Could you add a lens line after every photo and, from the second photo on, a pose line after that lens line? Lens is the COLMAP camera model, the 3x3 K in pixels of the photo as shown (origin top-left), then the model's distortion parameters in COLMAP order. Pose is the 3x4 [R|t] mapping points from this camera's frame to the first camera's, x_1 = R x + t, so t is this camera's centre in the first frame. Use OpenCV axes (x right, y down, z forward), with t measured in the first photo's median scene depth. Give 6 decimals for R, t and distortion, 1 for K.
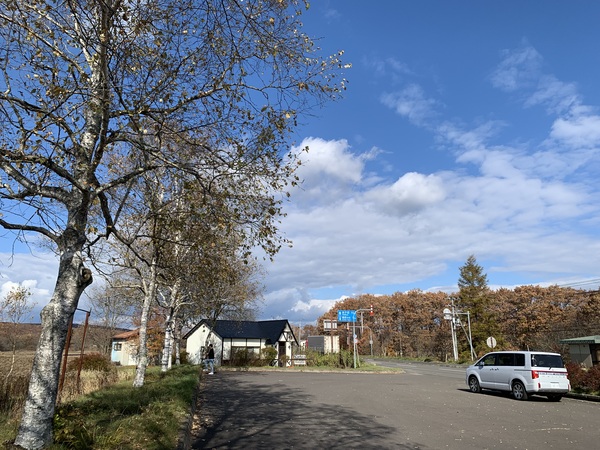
lens RADIAL K [[451.6, 0, 302.3], [0, 451.6, 224.2], [0, 0, 1]] dist [0.032958, -0.002188]
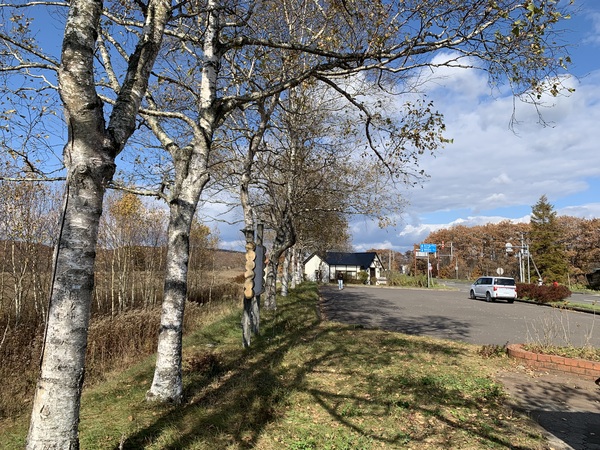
lens RADIAL K [[451.6, 0, 297.7], [0, 451.6, 226.1], [0, 0, 1]] dist [0.032958, -0.002188]
pose [[0.966782, -0.013940, -0.255222, 0.089392], [0.056759, 0.985290, 0.161188, -0.101015], [0.249221, -0.170319, 0.953352, -0.351088]]
